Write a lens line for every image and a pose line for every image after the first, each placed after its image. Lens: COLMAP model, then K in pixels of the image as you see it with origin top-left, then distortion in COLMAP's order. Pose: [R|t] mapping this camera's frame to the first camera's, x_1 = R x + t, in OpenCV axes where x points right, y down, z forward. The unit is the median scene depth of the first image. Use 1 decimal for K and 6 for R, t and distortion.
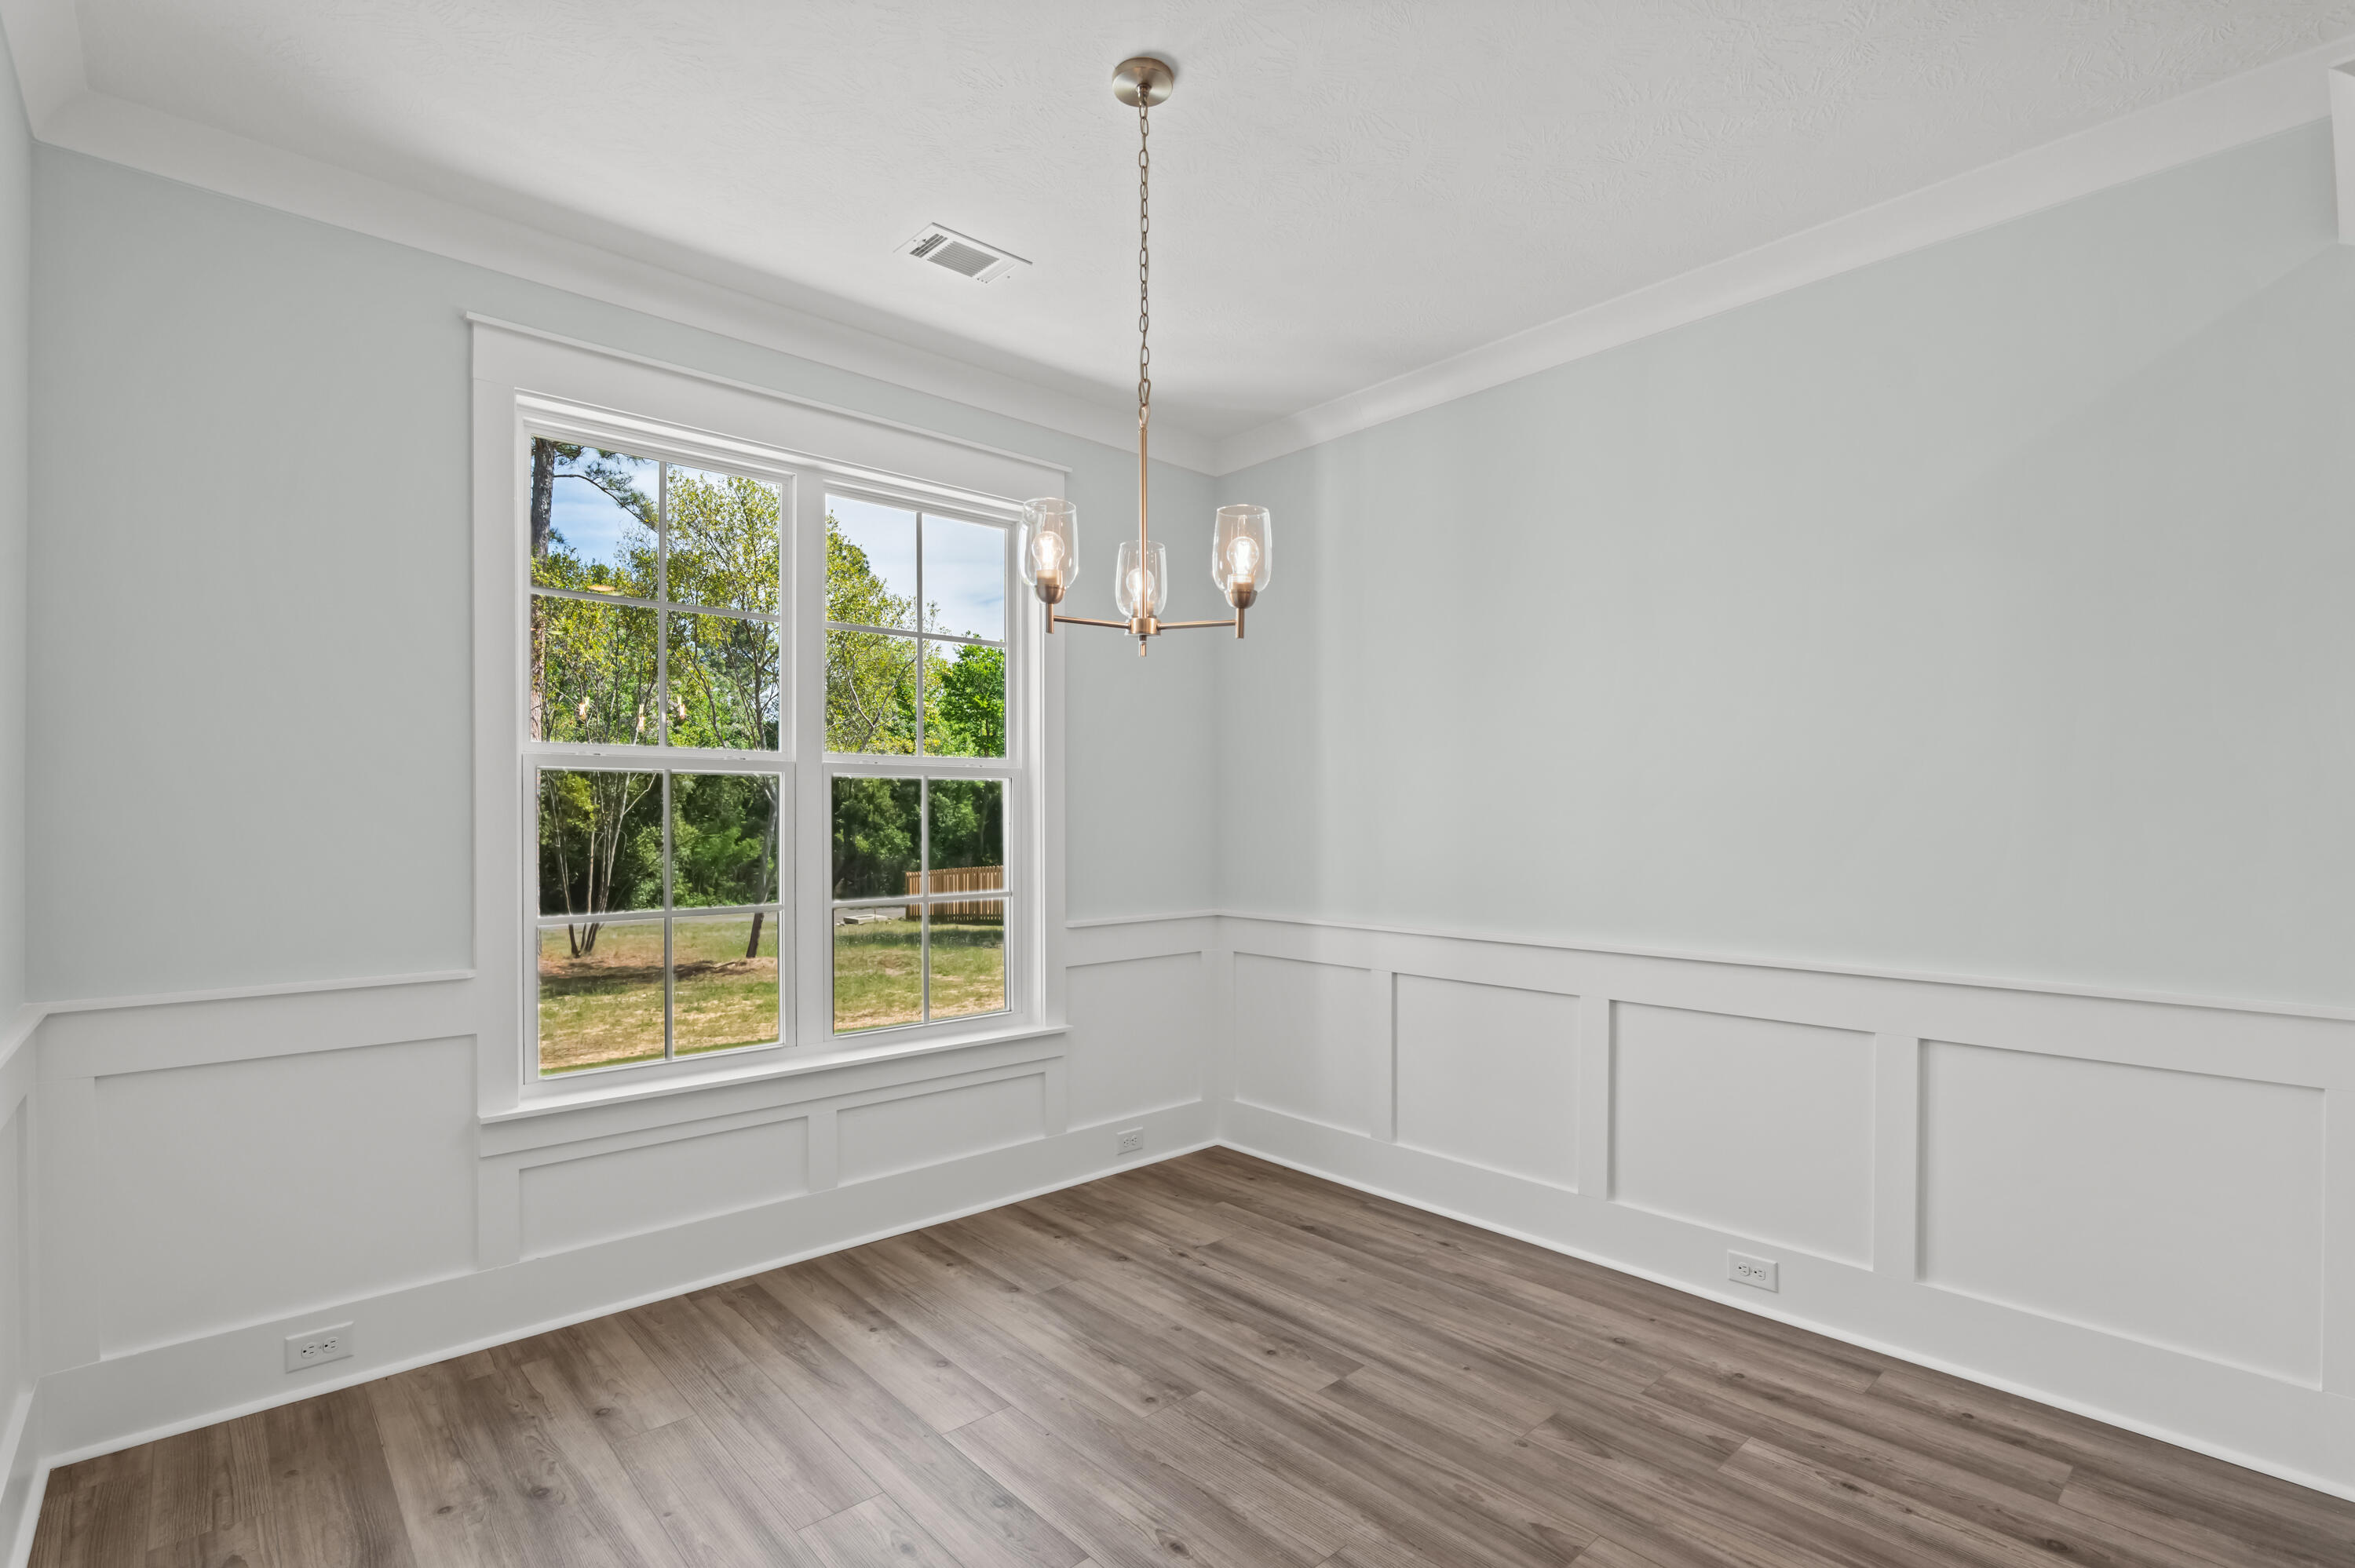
lens RADIAL K [[1096.5, 0, 1166.5], [0, 1096.5, 795.7], [0, 0, 1]] dist [-0.021391, 0.005830]
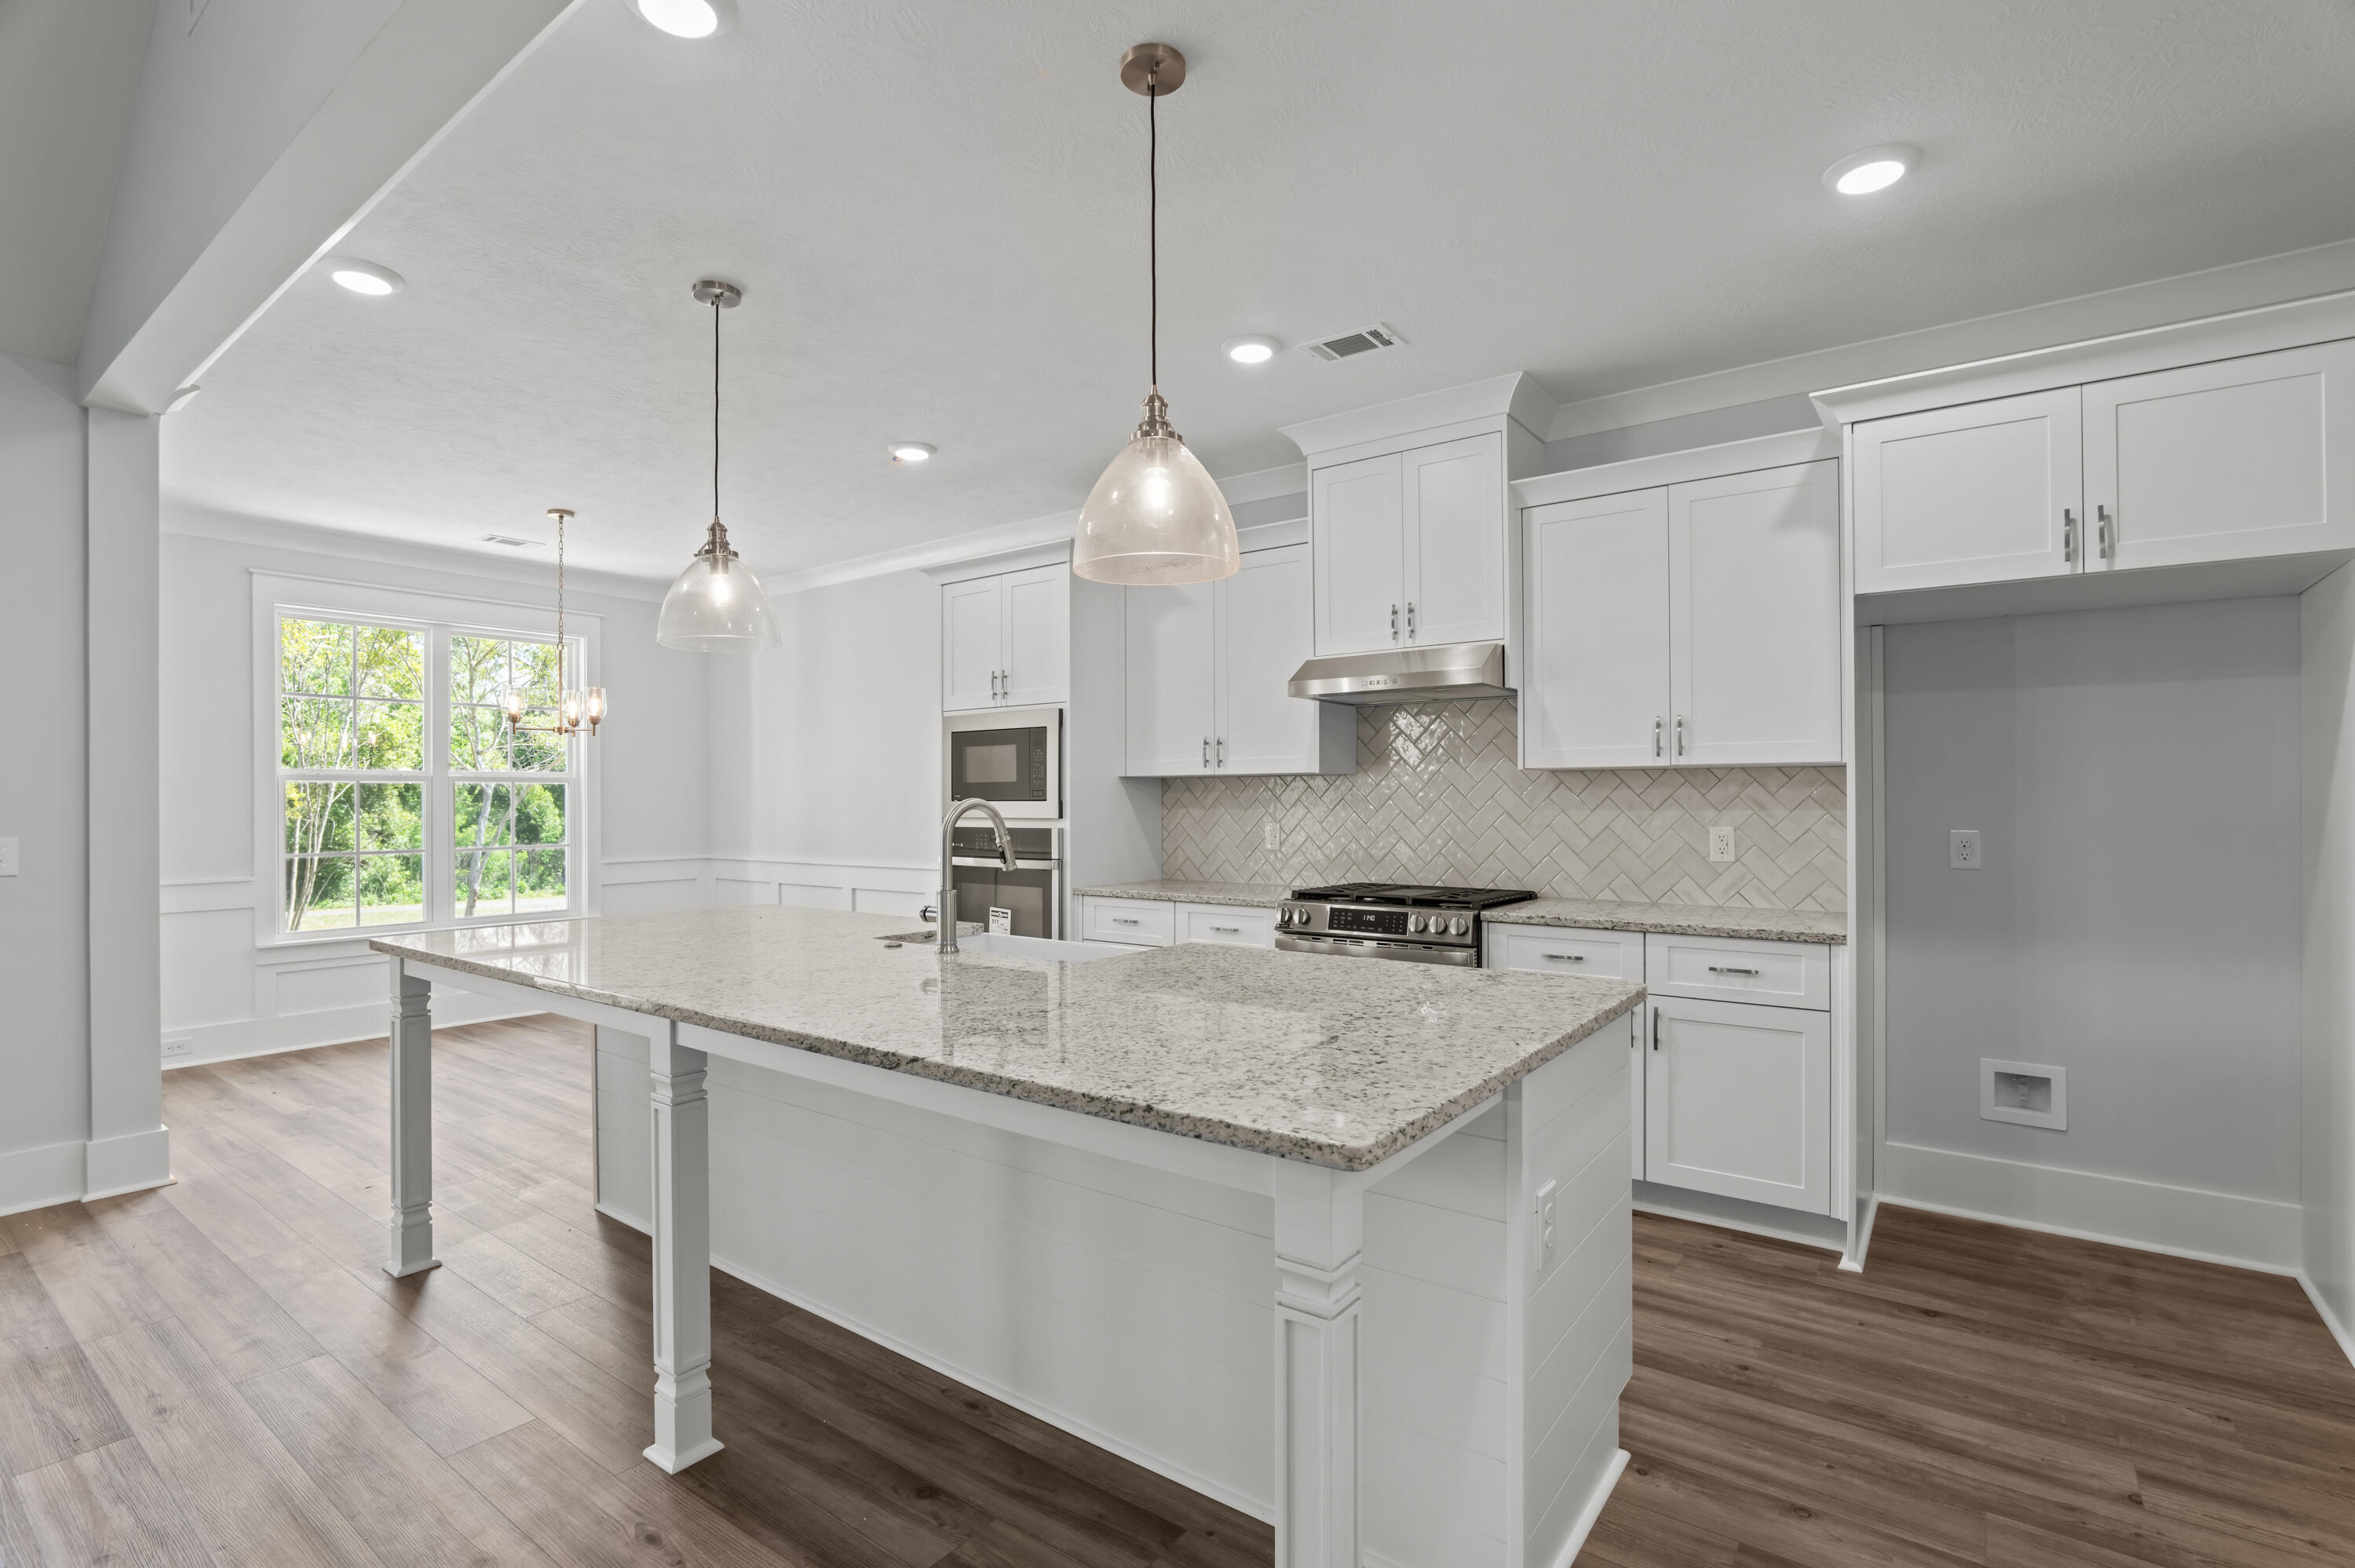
lens RADIAL K [[1096.5, 0, 1176.5], [0, 1096.5, 774.8], [0, 0, 1]] dist [-0.021391, 0.005830]
pose [[0.980053, -0.000542, 0.198734, 0.084702], [0.001377, 0.999991, -0.004062, -0.003441], [-0.198730, 0.004254, 0.980045, -0.170515]]
